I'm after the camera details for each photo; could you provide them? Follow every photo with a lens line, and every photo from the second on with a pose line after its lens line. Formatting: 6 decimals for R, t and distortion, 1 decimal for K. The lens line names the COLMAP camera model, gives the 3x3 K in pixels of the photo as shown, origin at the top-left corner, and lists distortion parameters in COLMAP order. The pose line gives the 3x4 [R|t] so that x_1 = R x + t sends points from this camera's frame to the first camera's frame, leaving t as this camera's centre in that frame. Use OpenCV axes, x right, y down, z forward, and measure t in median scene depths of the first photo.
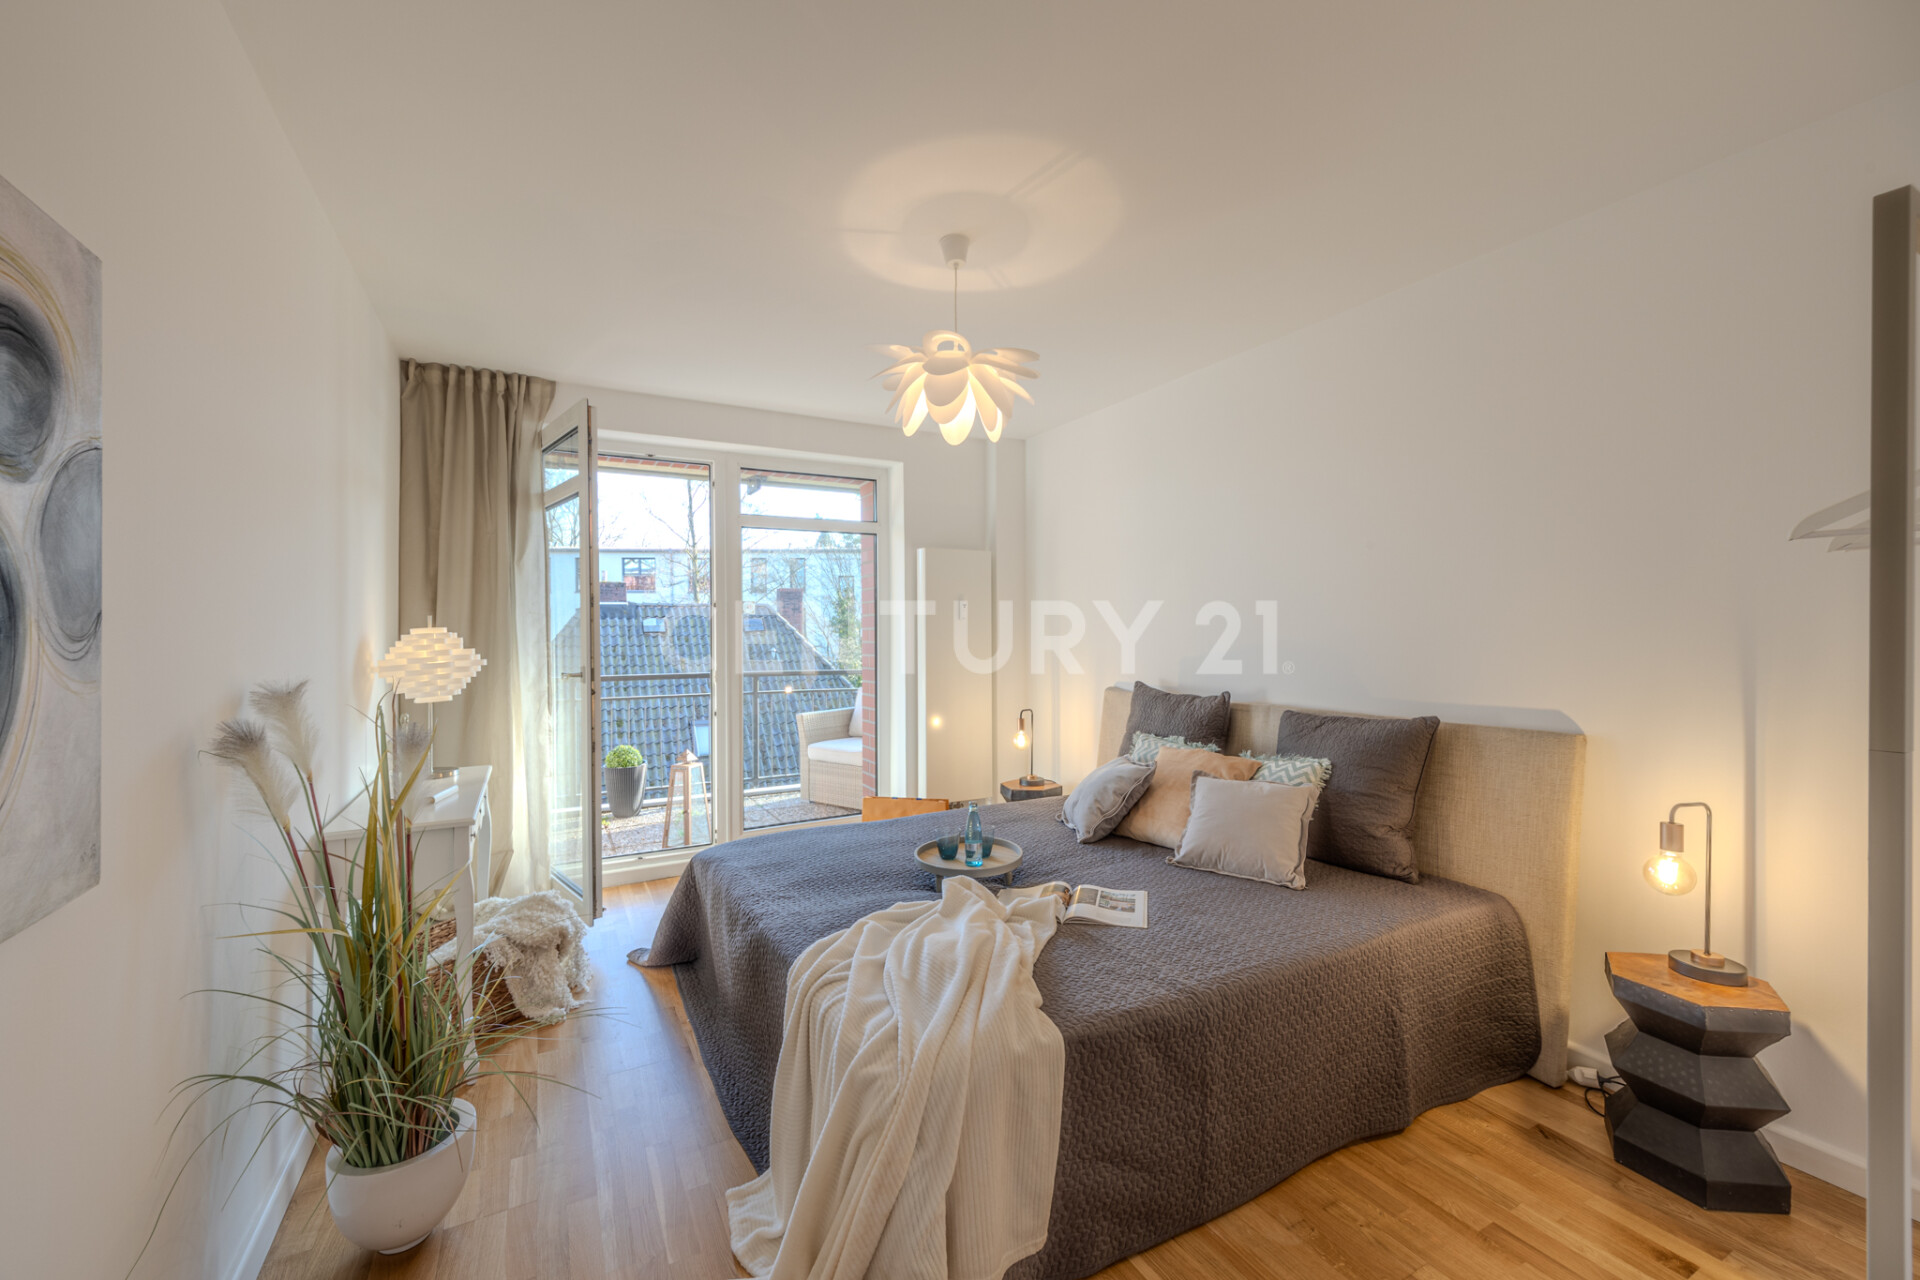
lens RADIAL K [[760.3, 0, 954.8], [0, 760.3, 639.9], [0, 0, 1]] dist [-0.000344, -0.000021]
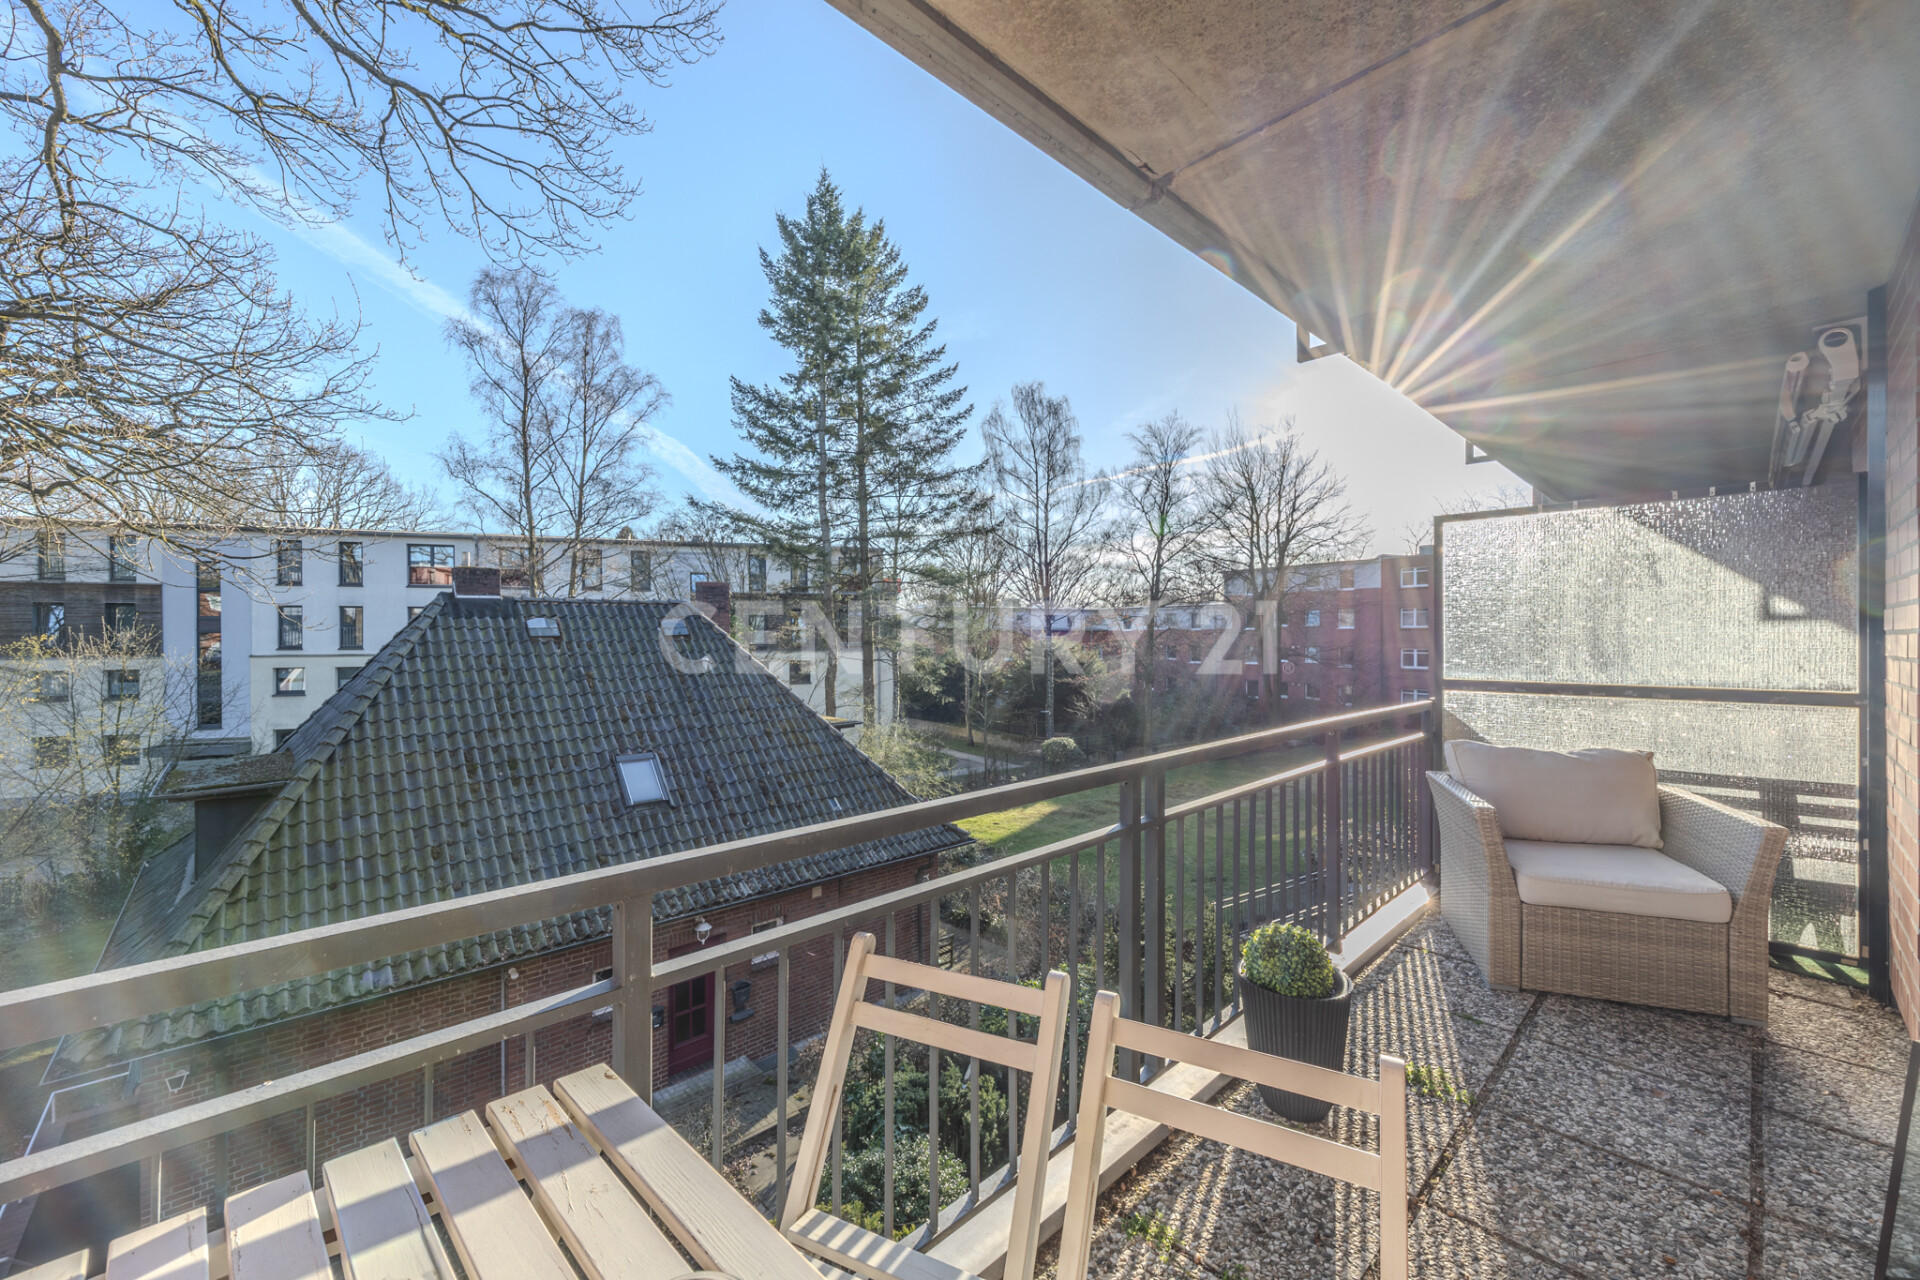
lens RADIAL K [[760.3, 0, 963.1], [0, 760.3, 638.9], [0, 0, 1]] dist [-0.000344, -0.000021]
pose [[0.963269, -0.001264, 0.268537, -0.204523], [0.004005, 0.999945, -0.009659, 0.000669], [-0.268510, 0.010379, 0.963221, 0.181986]]
